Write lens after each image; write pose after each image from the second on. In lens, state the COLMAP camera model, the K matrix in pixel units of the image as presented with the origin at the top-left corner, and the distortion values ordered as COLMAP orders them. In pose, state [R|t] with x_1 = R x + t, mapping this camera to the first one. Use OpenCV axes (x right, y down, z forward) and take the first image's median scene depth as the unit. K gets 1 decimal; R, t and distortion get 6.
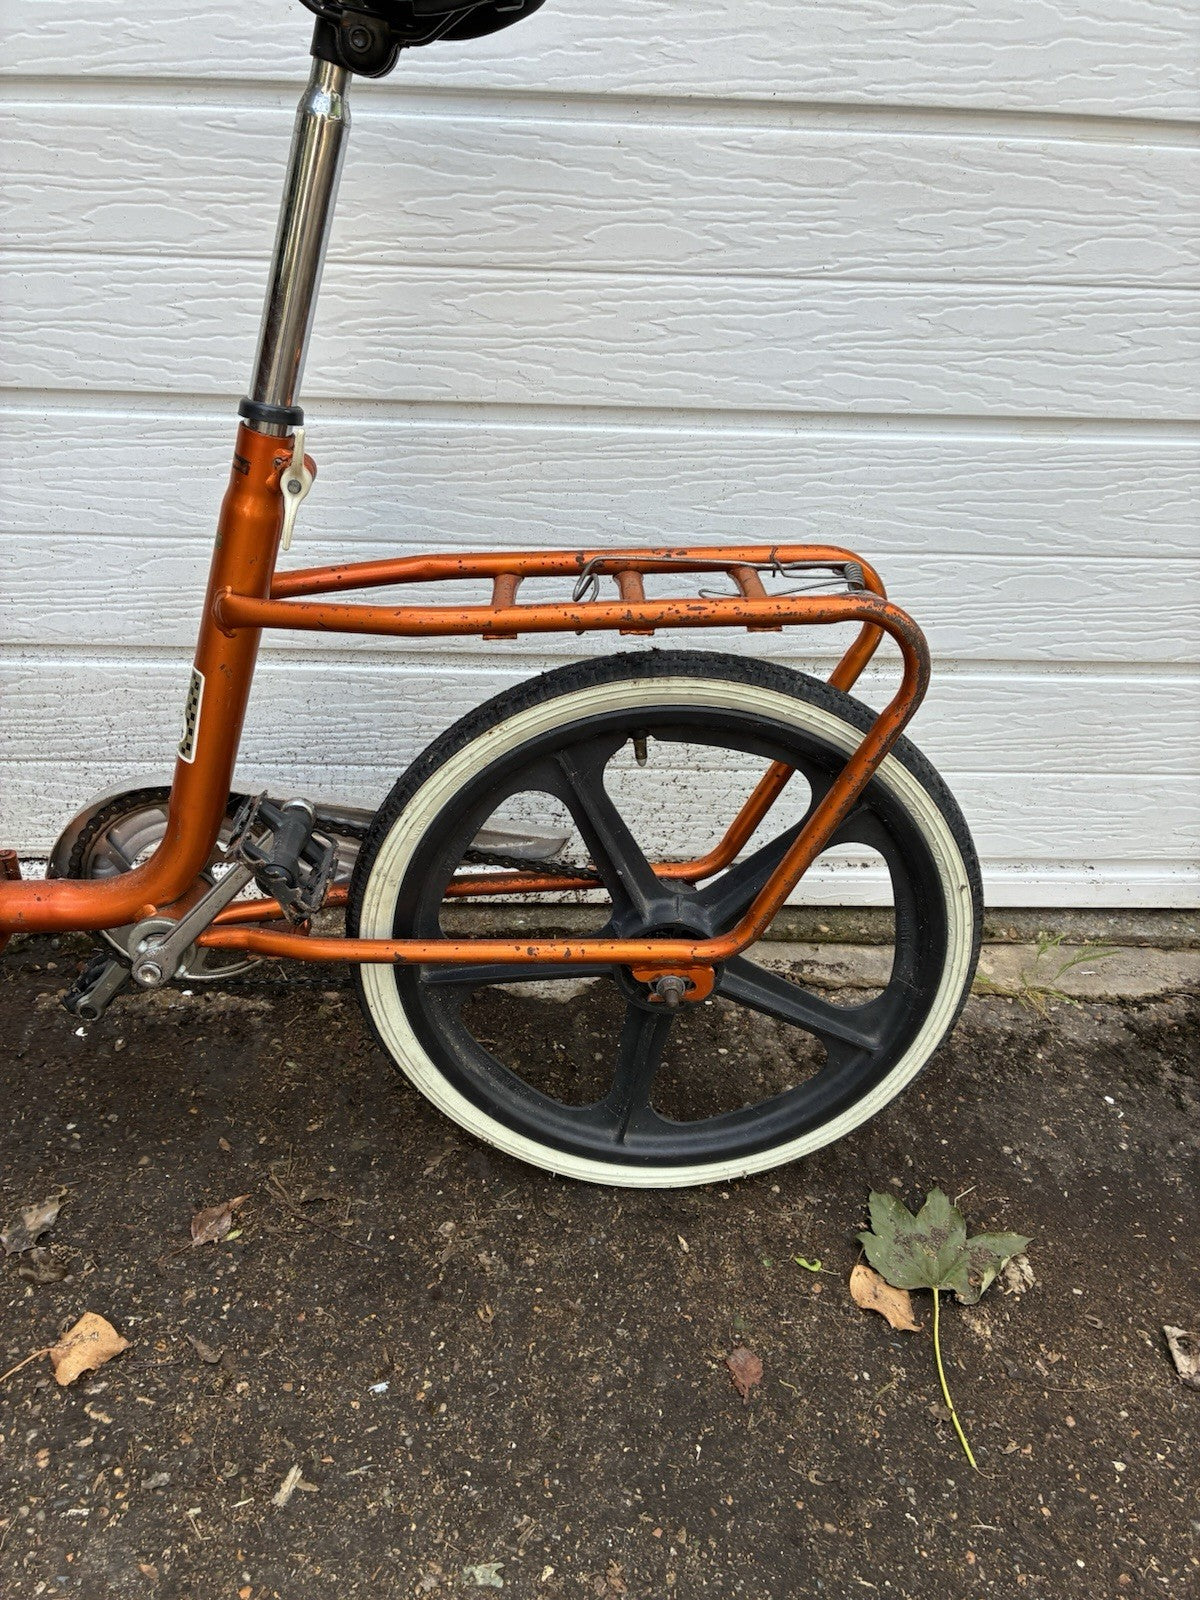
lens RADIAL K [[1228.1, 0, 585.5], [0, 1228.1, 803.0], [0, 0, 1]] dist [0.041892, -0.044154]
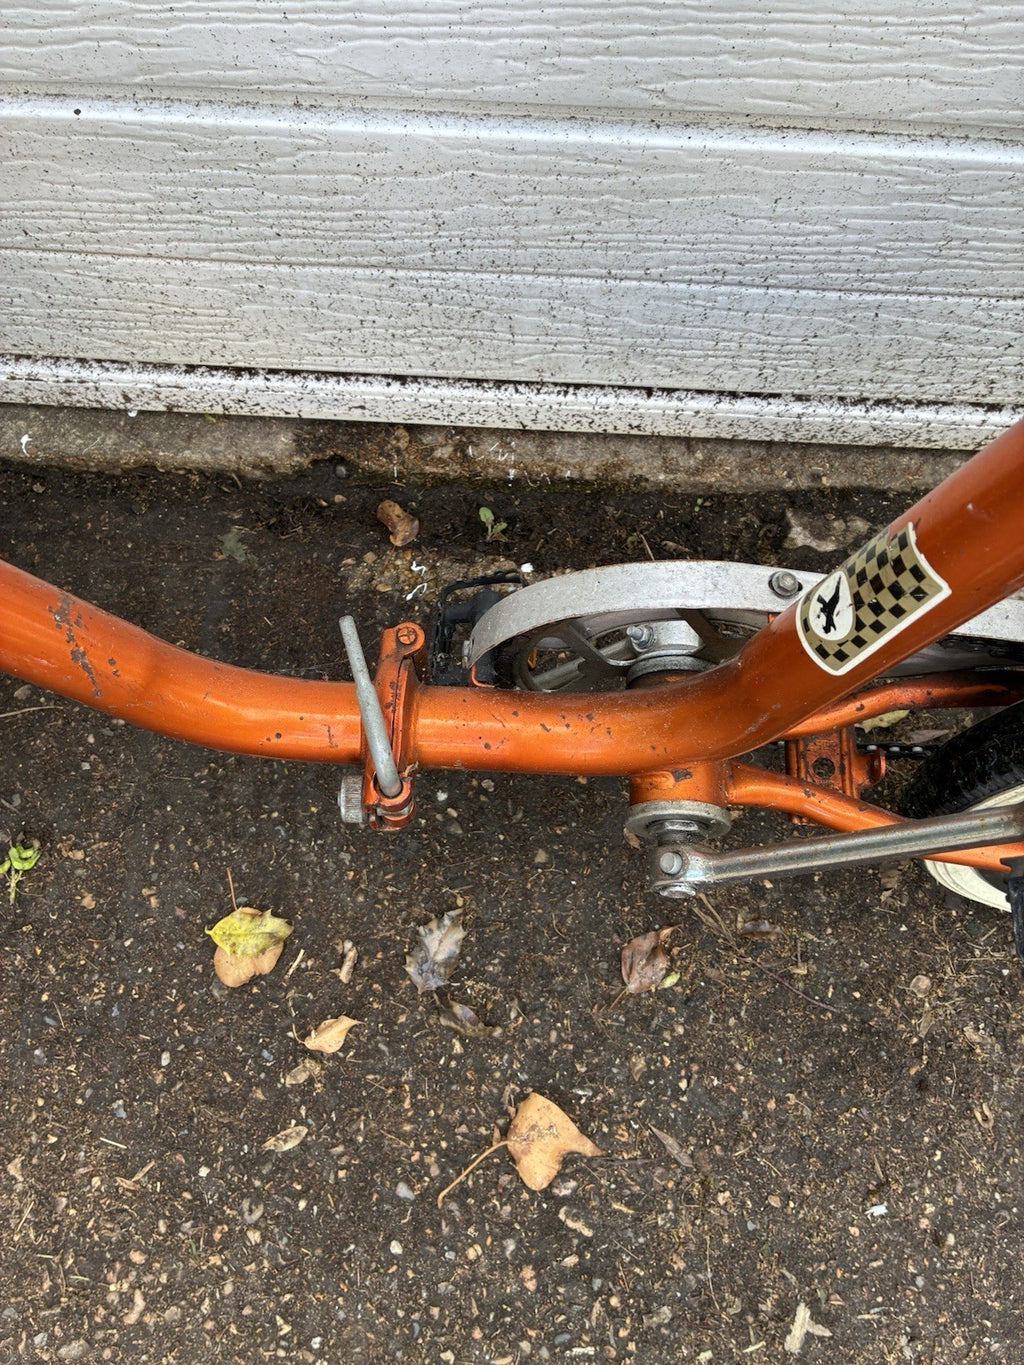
lens RADIAL K [[1047.7, 0, 507.1], [0, 1047.7, 676.8], [0, 0, 1]] dist [0.041892, -0.044154]
pose [[0.995977, 0.073576, -0.051159, -0.374541], [-0.025105, 0.777101, 0.628876, -0.263341], [0.086026, -0.625061, 0.775821, 0.559128]]
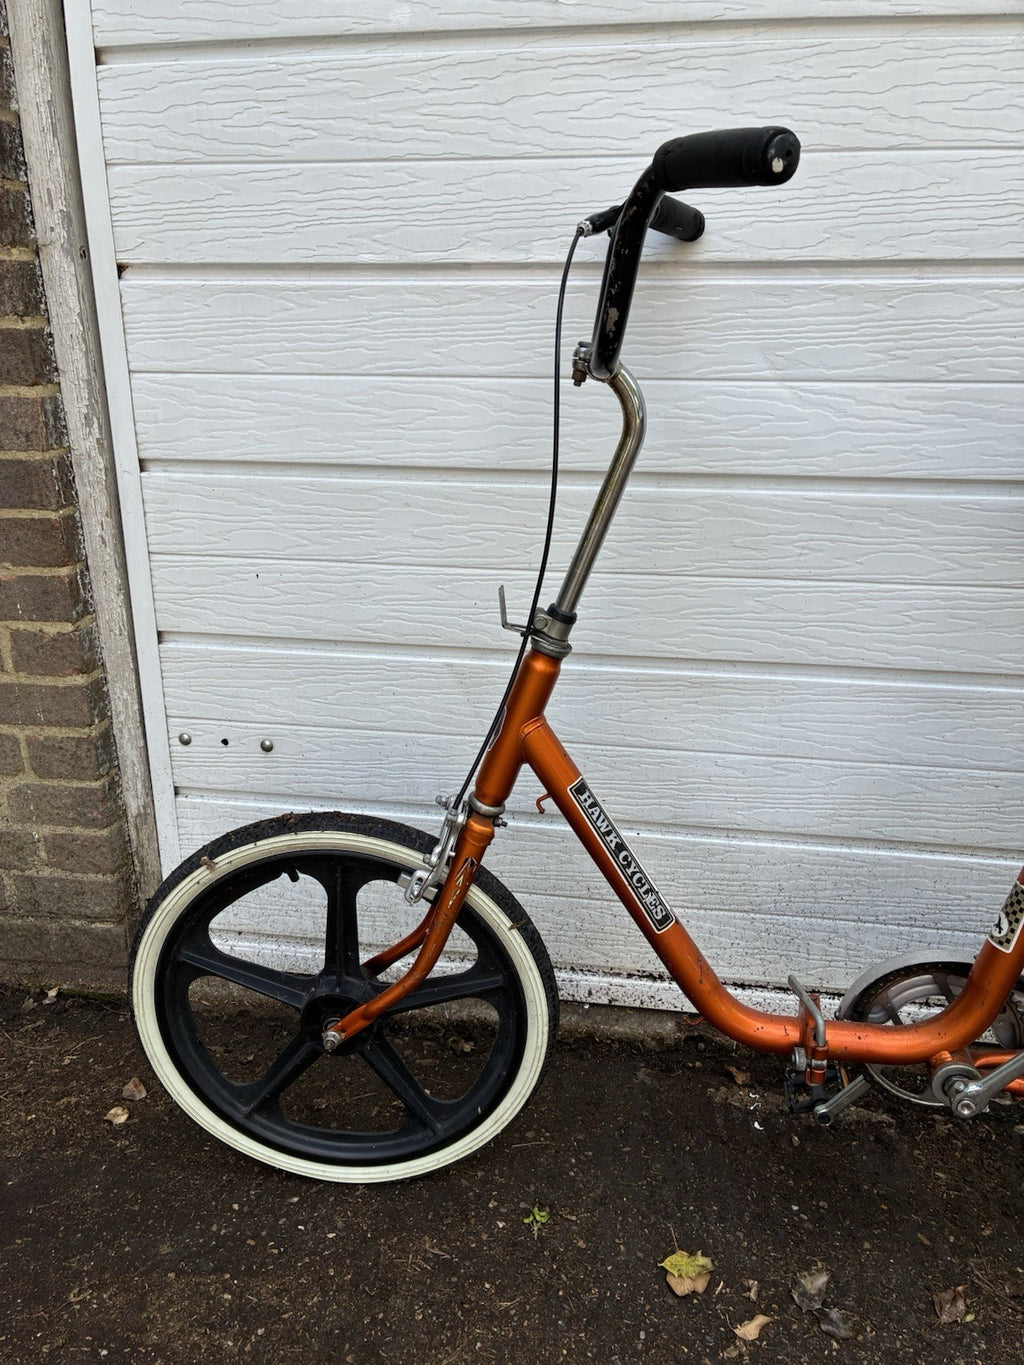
lens RADIAL K [[1047.7, 0, 502.0], [0, 1047.7, 673.9], [0, 0, 1]] dist [0.041892, -0.044154]
pose [[0.980916, 0.031664, -0.191834, -0.572486], [-0.068901, 0.979231, -0.190681, -0.064027], [0.181812, 0.200260, 0.962725, -0.276849]]
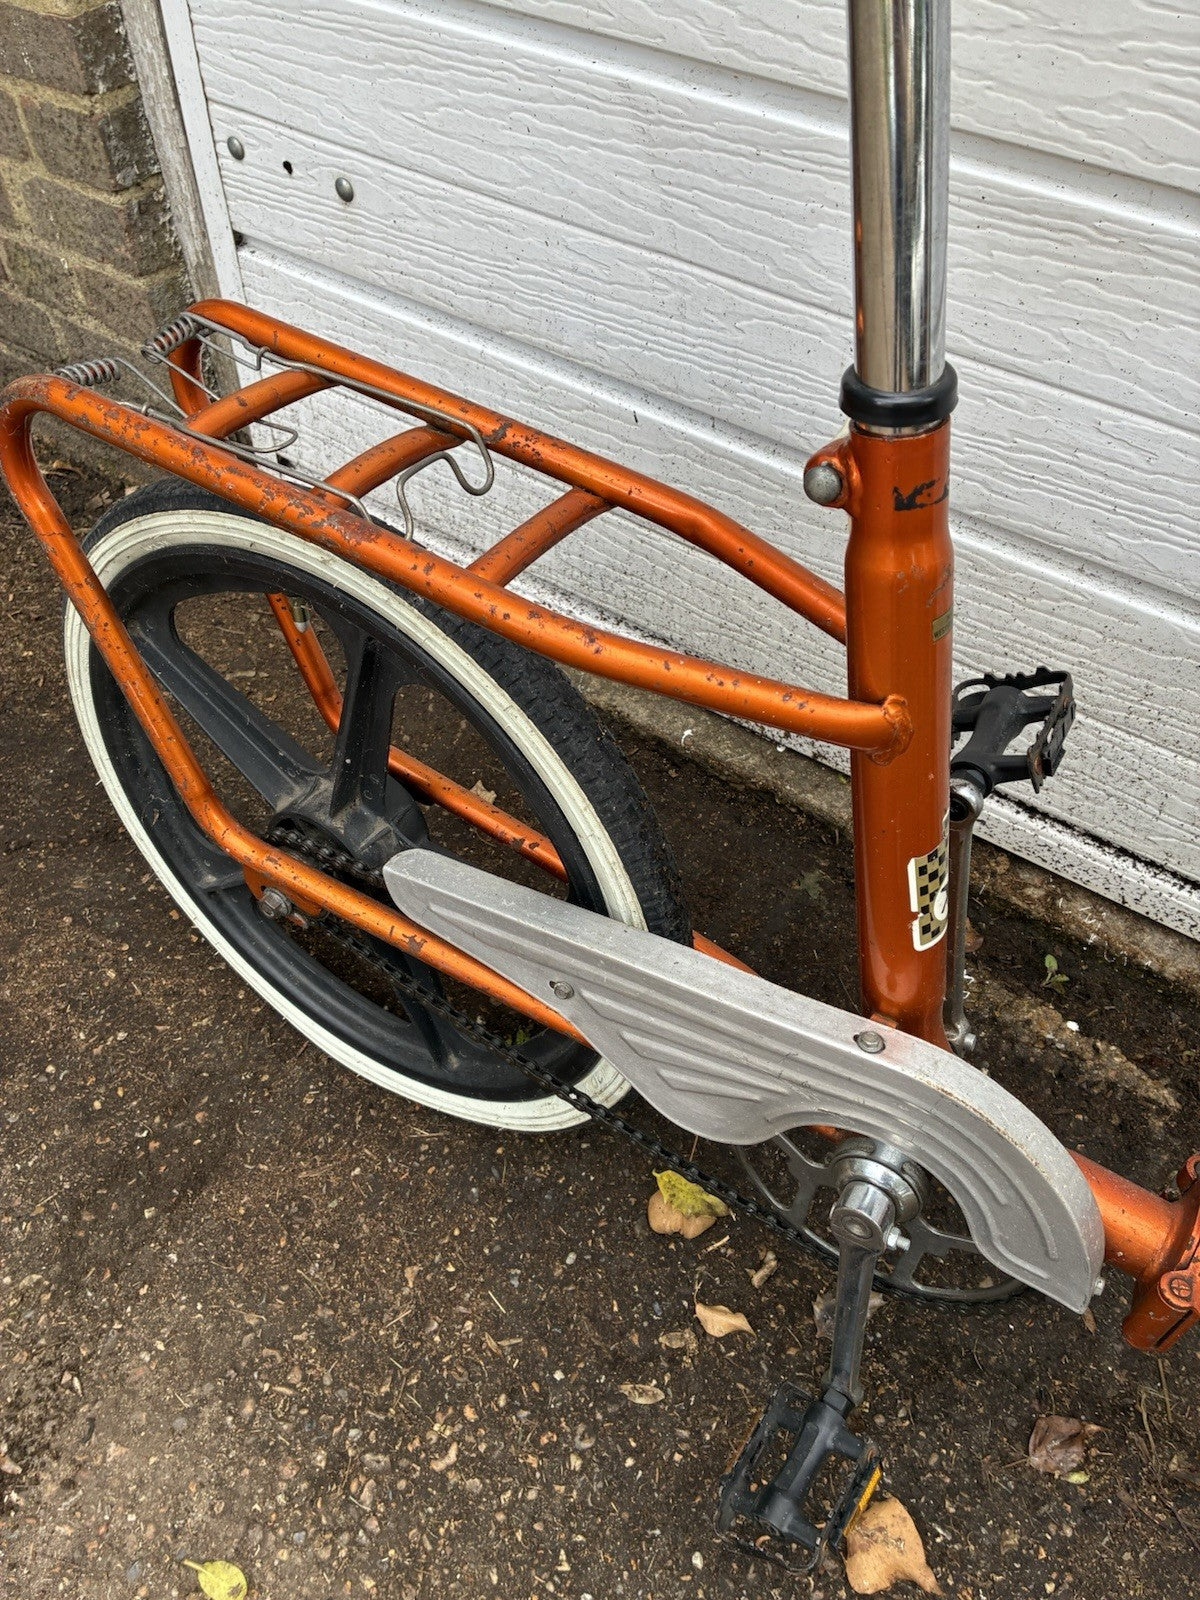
lens RADIAL K [[1228.1, 0, 579.0], [0, 1228.1, 788.9], [0, 0, 1]] dist [0.041892, -0.044154]
pose [[0.805831, 0.435383, -0.401346, -0.411983], [-0.287528, 0.880214, 0.377559, -0.229601], [0.517653, -0.188850, 0.834488, 0.275973]]
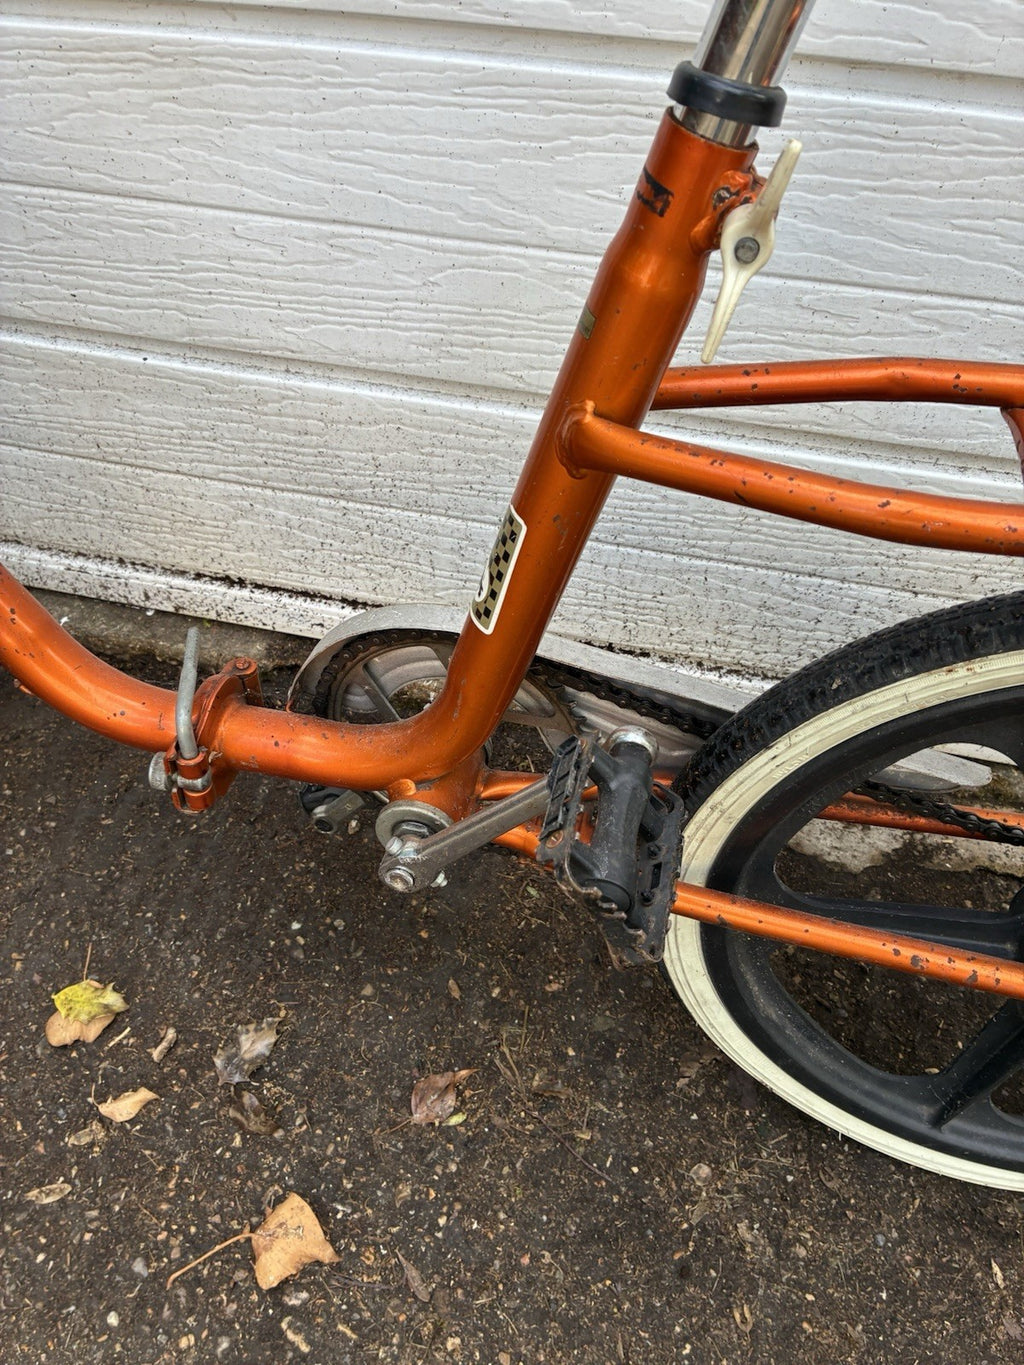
lens RADIAL K [[1047.7, 0, 493.7], [0, 1047.7, 696.4], [0, 0, 1]] dist [0.041892, -0.044154]
pose [[0.962582, 0.182259, -0.200541, -0.164641], [-0.126364, 0.956539, 0.262801, -0.134346], [0.239723, -0.227627, 0.943779, 0.372246]]
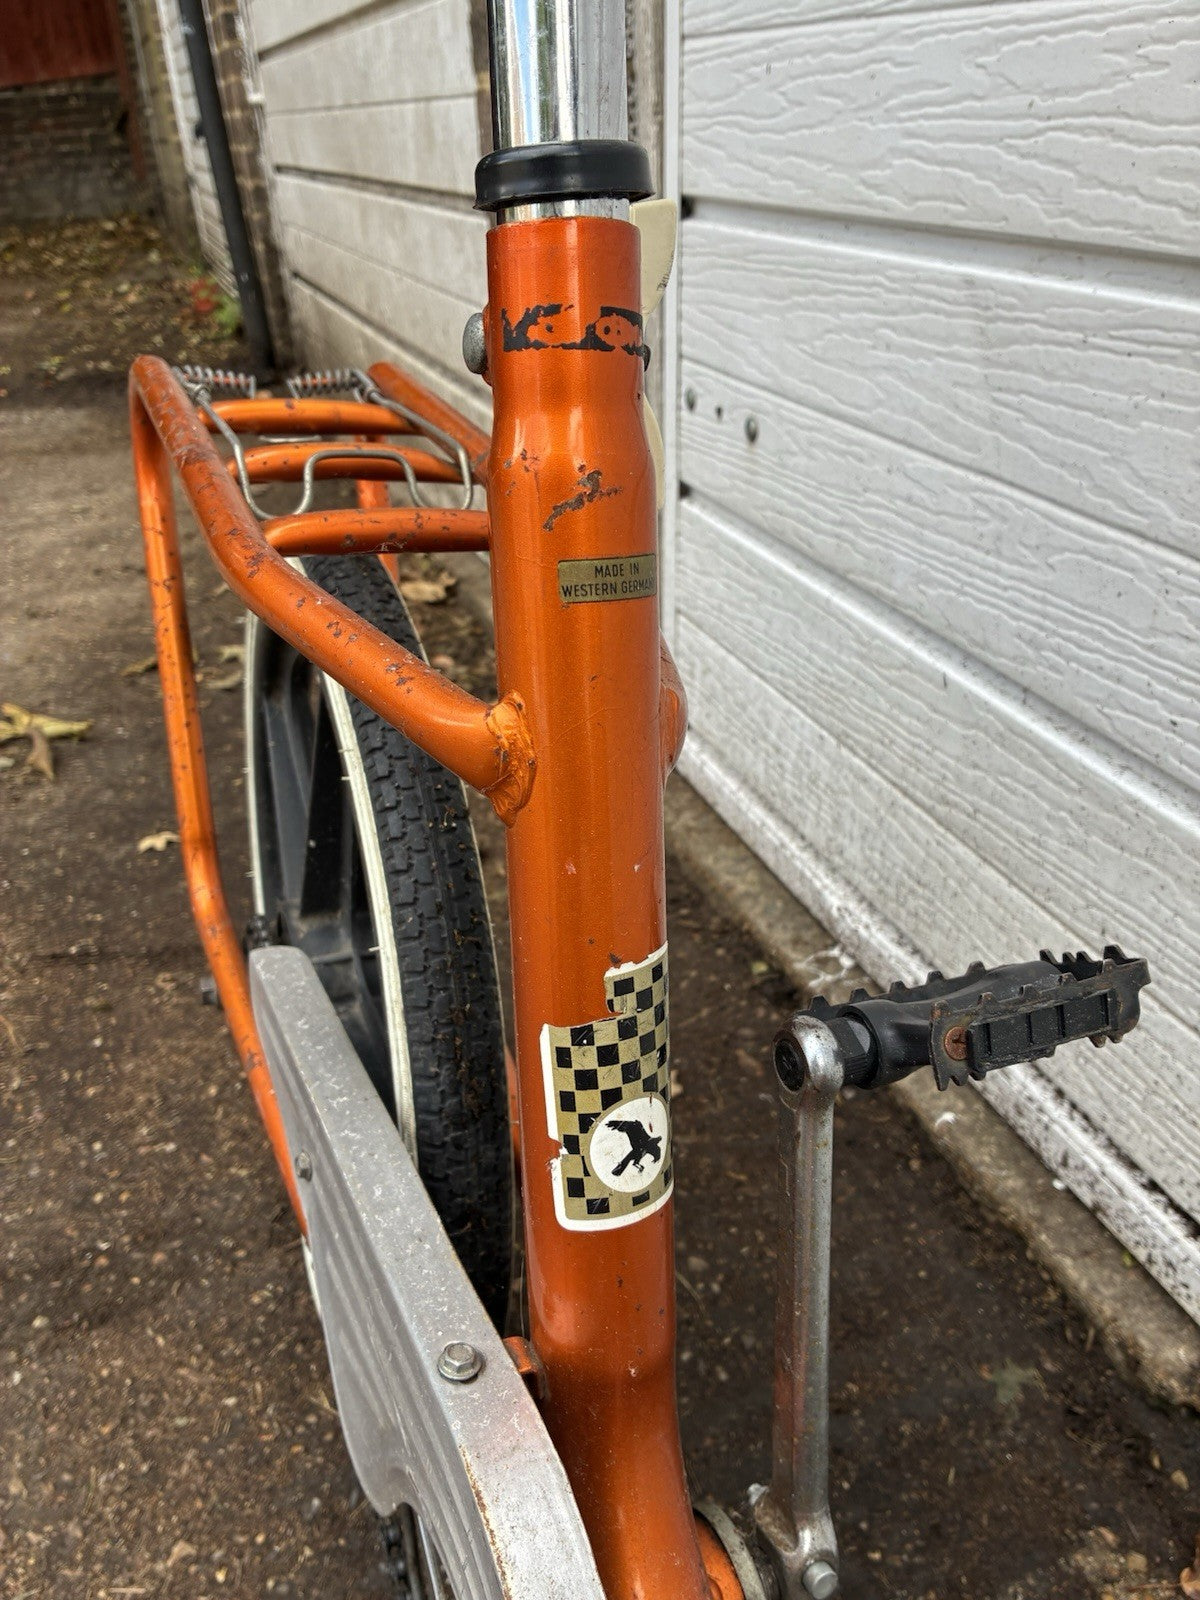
lens RADIAL K [[1228.1, 0, 598.6], [0, 1228.1, 804.3], [0, 0, 1]] dist [0.041892, -0.044154]
pose [[0.314184, 0.429420, -0.846692, -0.258689], [-0.443275, 0.855022, 0.269157, -0.179617], [0.839521, 0.290752, 0.458985, 0.637667]]
